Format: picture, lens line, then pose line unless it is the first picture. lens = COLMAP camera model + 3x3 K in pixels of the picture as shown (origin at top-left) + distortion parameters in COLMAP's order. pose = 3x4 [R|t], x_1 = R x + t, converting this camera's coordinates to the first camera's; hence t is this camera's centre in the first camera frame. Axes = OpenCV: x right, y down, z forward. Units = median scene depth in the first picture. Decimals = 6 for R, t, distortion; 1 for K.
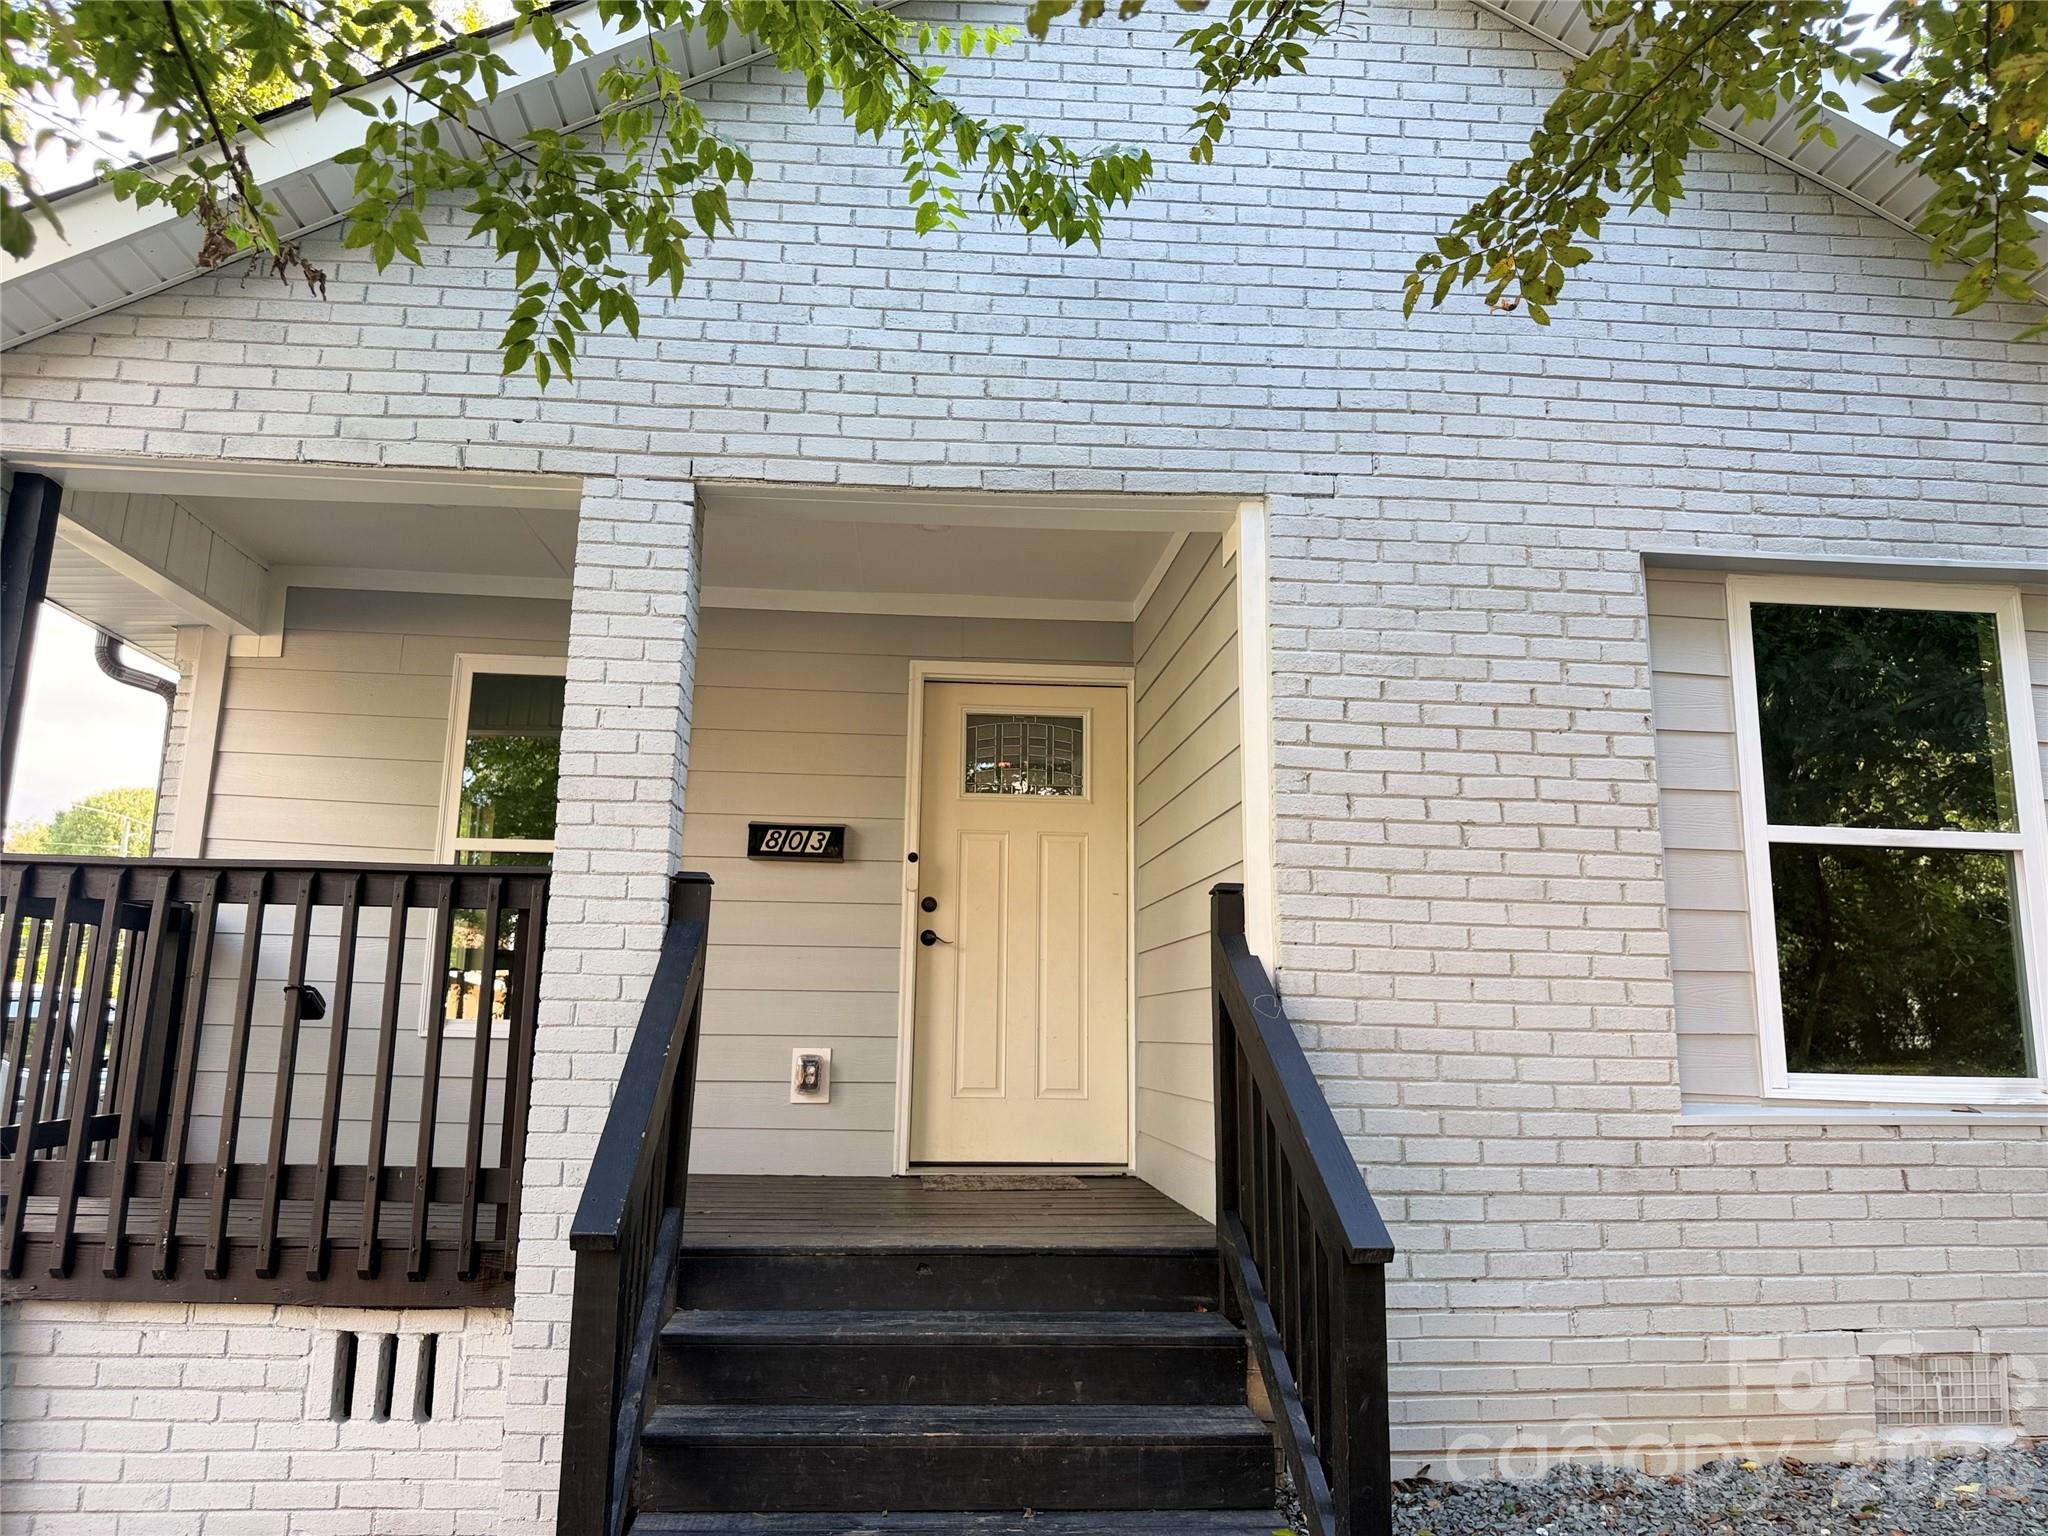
lens RADIAL K [[1426.8, 0, 1018.9], [0, 1426.8, 753.4], [0, 0, 1]] dist [0.040618, -0.063420]
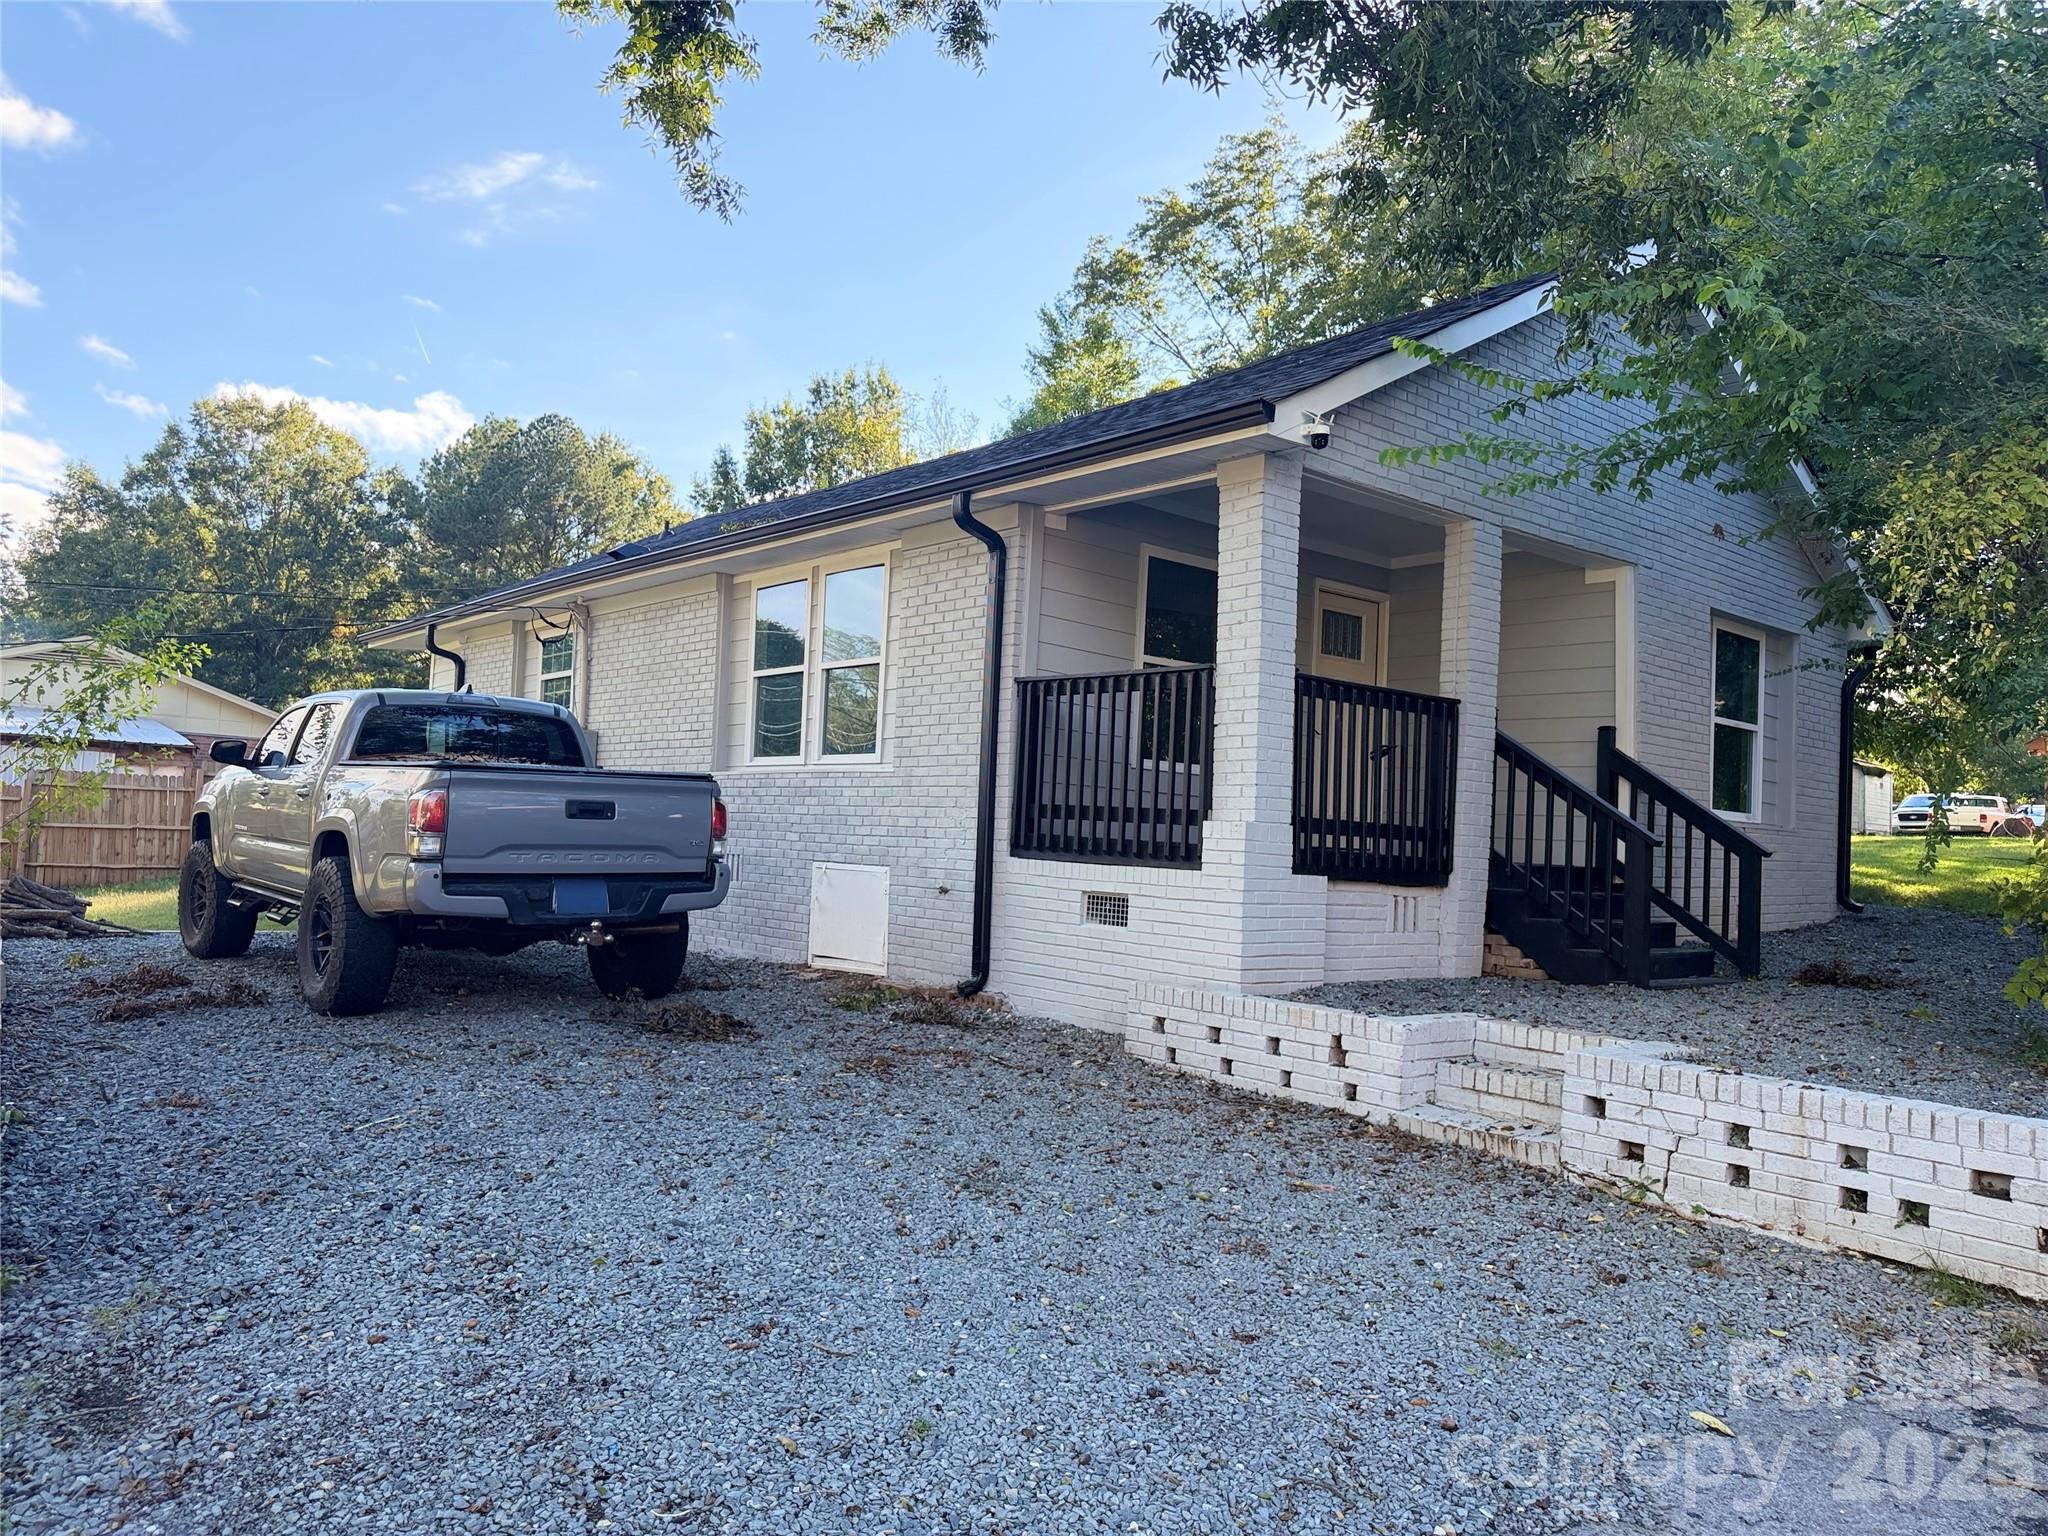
lens RADIAL K [[1426.8, 0, 1028.0], [0, 1426.8, 770.9], [0, 0, 1]] dist [0.040618, -0.063420]
pose [[0.828686, 0.051647, 0.557327, -1.999893], [-0.141304, 0.982784, 0.119030, 0.016590], [-0.541584, -0.177390, 0.821717, -0.464981]]
